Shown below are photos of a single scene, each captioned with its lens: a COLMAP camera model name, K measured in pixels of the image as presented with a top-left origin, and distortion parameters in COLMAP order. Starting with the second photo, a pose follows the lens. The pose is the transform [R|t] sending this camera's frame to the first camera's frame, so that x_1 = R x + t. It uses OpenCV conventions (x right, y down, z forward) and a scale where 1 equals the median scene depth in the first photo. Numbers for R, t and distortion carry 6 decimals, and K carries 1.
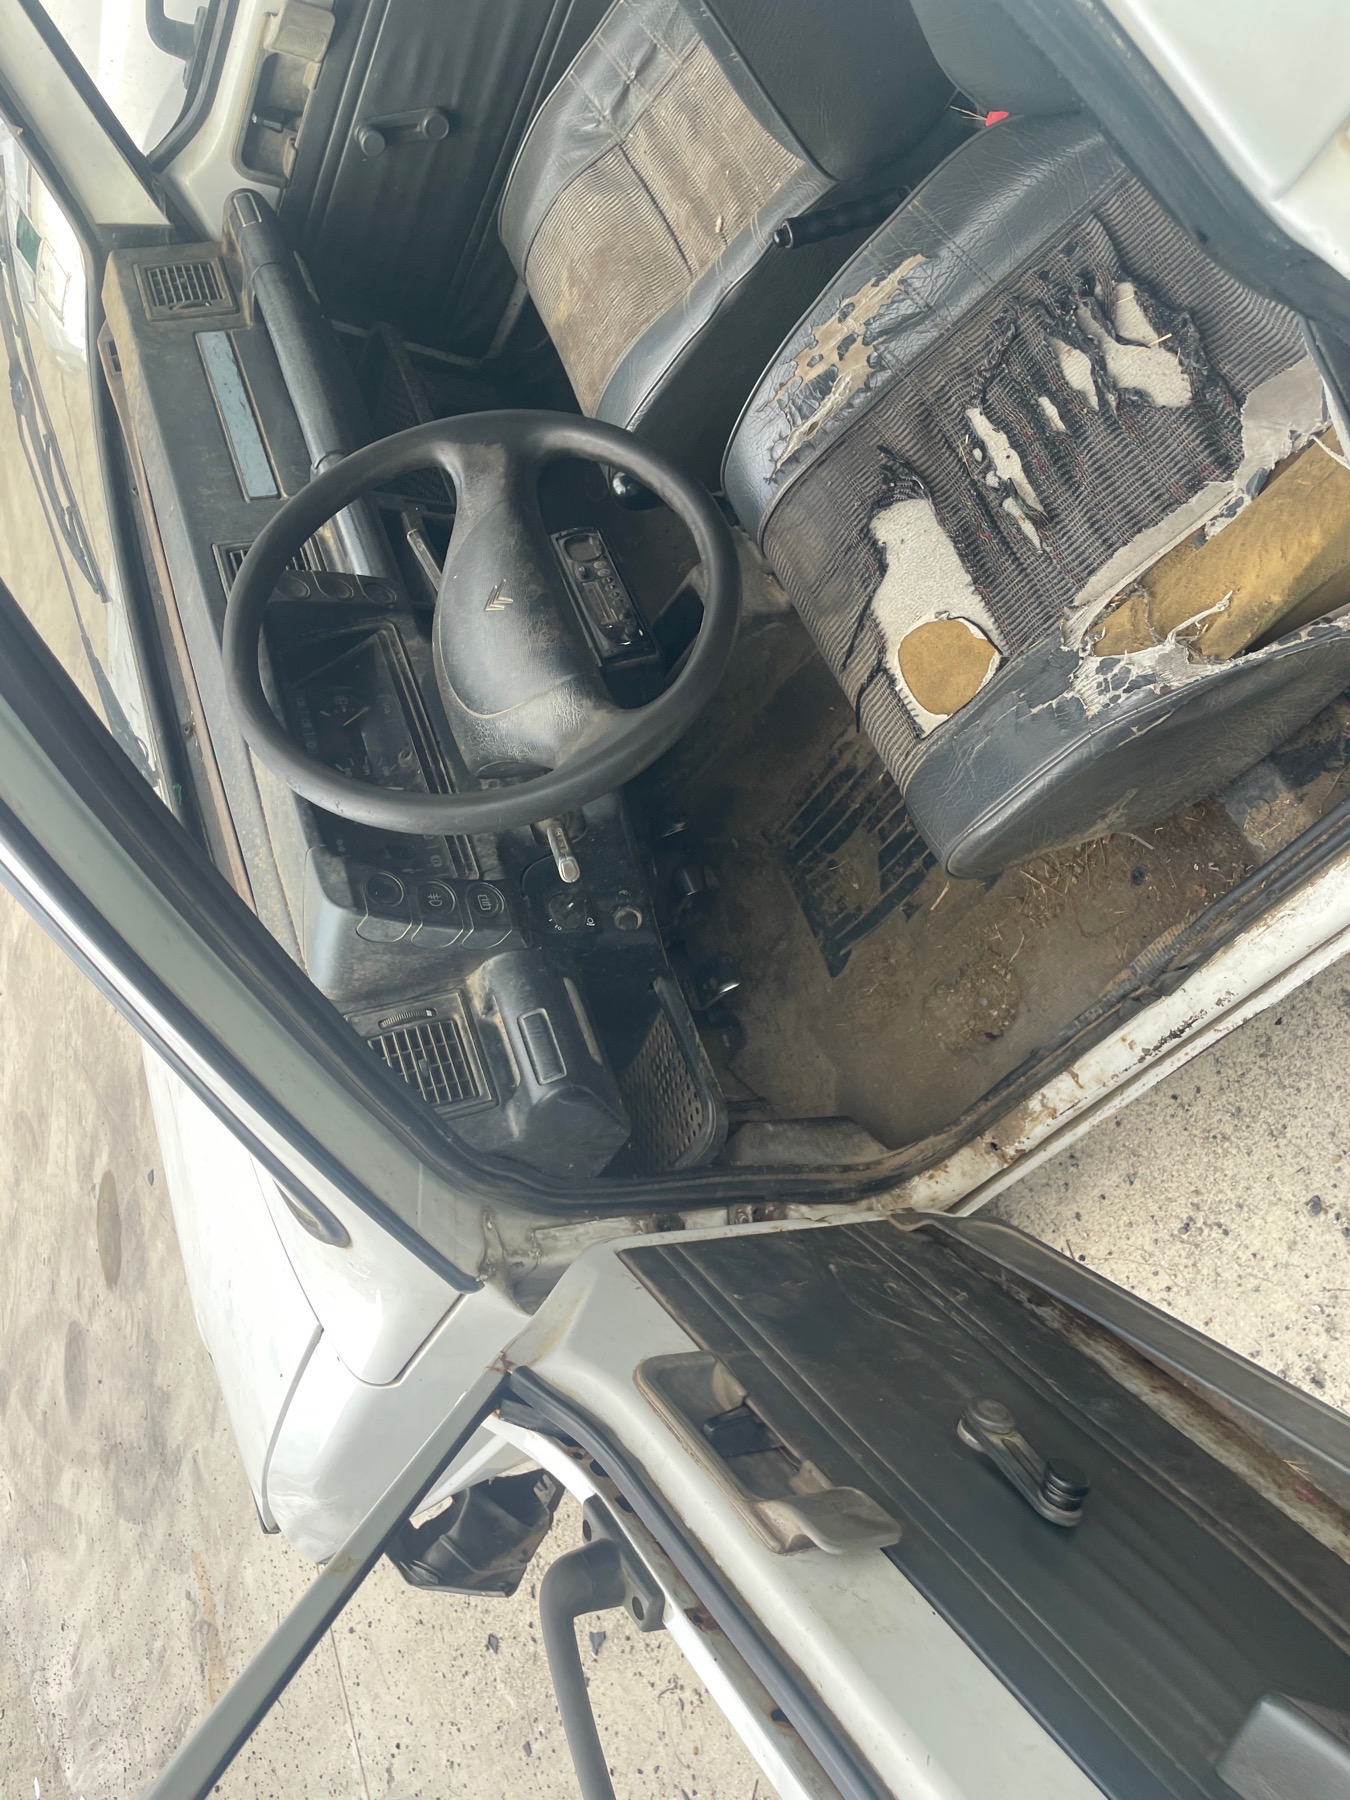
lens RADIAL K [[1375.8, 0, 673.9], [0, 1375.8, 910.2], [0, 0, 1]] dist [0.064248, -0.089812]
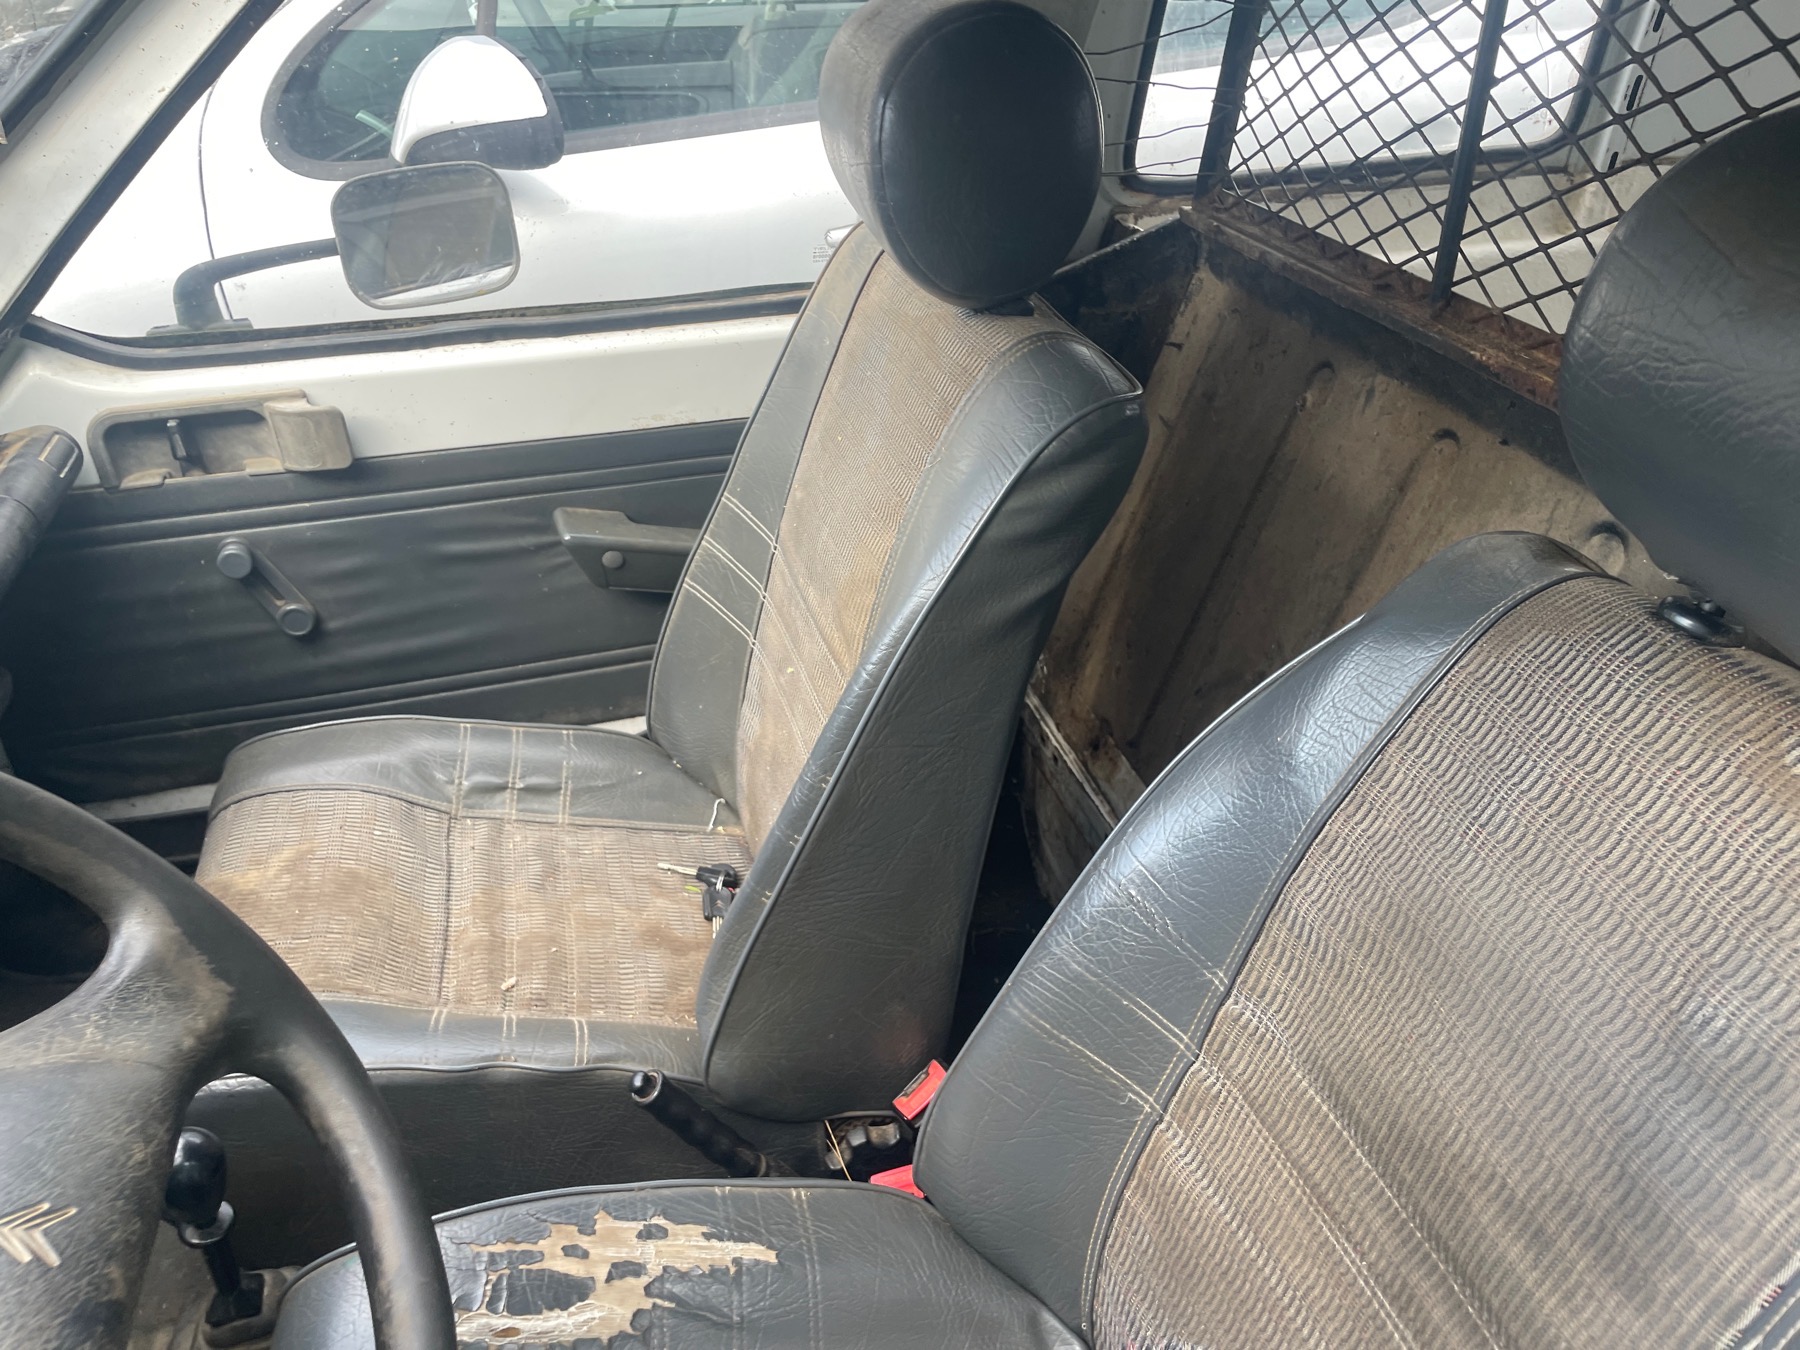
lens RADIAL K [[1375.8, 0, 904.8], [0, 1375.8, 683.0], [0, 0, 1]] dist [0.064248, -0.089812]
pose [[0.535657, 0.814348, 0.223403, -0.163685], [-0.378800, 0.468172, -0.798327, -0.045762], [-0.754707, 0.343004, 0.559254, 0.366941]]
